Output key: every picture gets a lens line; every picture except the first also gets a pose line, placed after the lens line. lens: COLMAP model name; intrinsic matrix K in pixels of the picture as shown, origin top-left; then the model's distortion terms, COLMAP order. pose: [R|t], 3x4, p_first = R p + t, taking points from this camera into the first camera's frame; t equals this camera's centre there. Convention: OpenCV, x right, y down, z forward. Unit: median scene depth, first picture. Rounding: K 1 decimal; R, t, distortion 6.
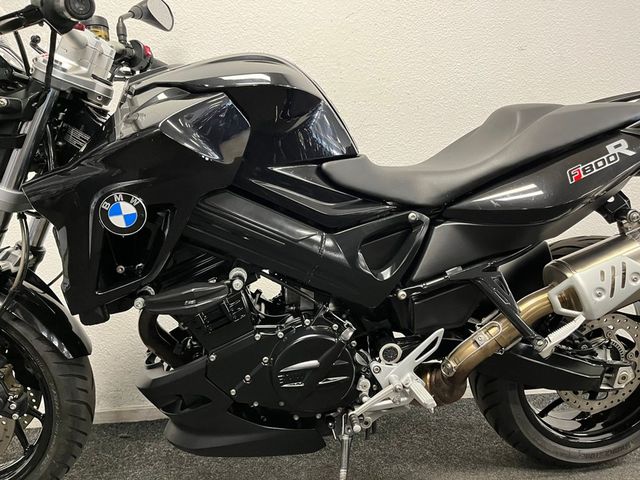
lens RADIAL K [[491.2, 0, 325.6], [0, 491.2, 244.5], [0, 0, 1]] dist [0.078912, -0.102470]
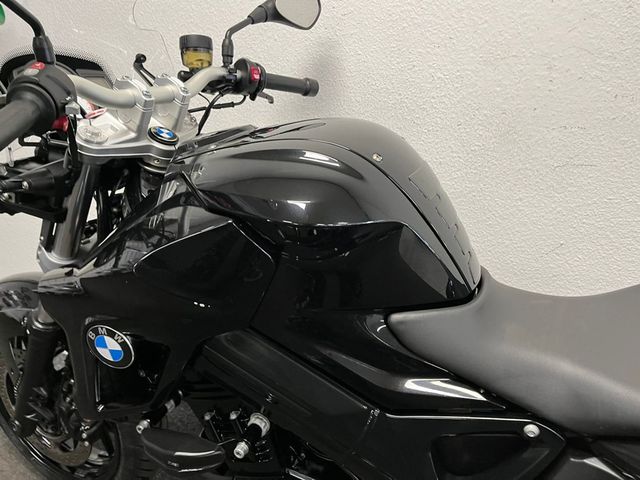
lens RADIAL K [[491.3, 0, 320.0], [0, 491.3, 240.0], [0, 0, 1]] dist [0.075737, -0.099633]
pose [[0.859106, 0.233104, -0.455631, 0.178411], [-0.146940, 0.965117, 0.216699, -0.370134], [0.490250, -0.119217, 0.863390, 0.388403]]
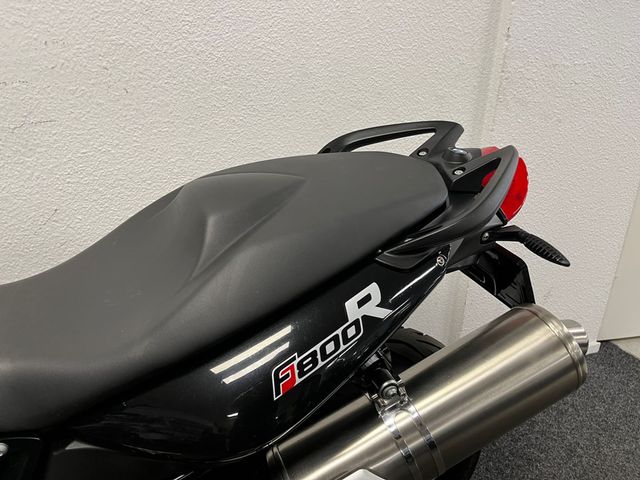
lens RADIAL K [[491.3, 0, 320.0], [0, 491.3, 240.0], [0, 0, 1]] dist [0.075737, -0.099633]
pose [[0.960938, -0.069133, 0.267989, 0.378344], [-0.001270, 0.967188, 0.254057, -0.400699], [-0.276760, -0.244474, 0.929321, 0.487685]]
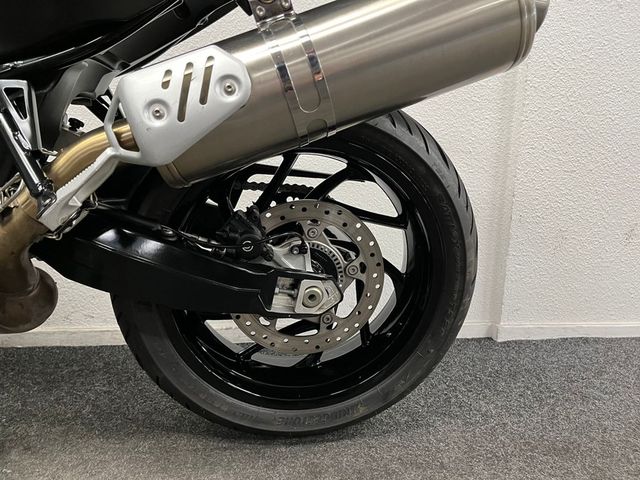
lens RADIAL K [[491.3, 0, 320.0], [0, 491.3, 240.0], [0, 0, 1]] dist [0.075737, -0.099633]
pose [[0.998782, 0.043337, 0.023570, 0.675033], [-0.044467, 0.997771, 0.049752, 0.188404], [-0.021362, -0.050740, 0.998483, 0.441836]]
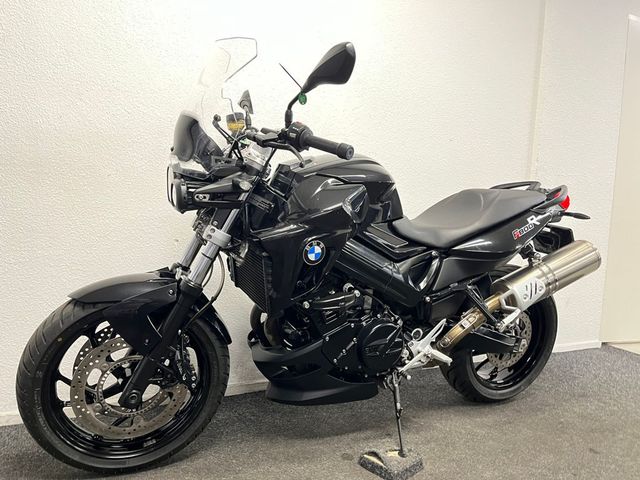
lens RADIAL K [[491.3, 0, 320.0], [0, 491.3, 240.0], [0, 0, 1]] dist [0.075737, -0.099633]
pose [[0.946443, 0.029045, 0.321563, -0.757141], [-0.019909, 0.999300, -0.031667, -0.041595], [-0.322257, 0.023569, 0.946359, -0.506765]]
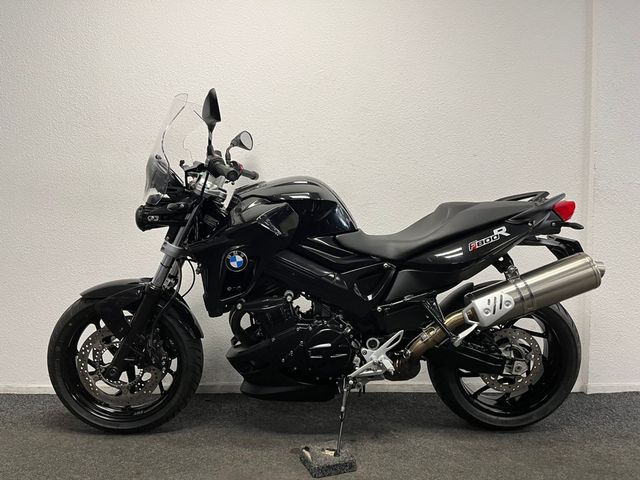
lens RADIAL K [[491.3, 0, 320.0], [0, 491.3, 240.0], [0, 0, 1]] dist [0.075737, -0.099633]
pose [[0.996779, 0.026122, -0.075817, 0.070745], [-0.032627, 0.995773, -0.085862, 0.012502], [0.073254, 0.088059, 0.993418, -0.805750]]
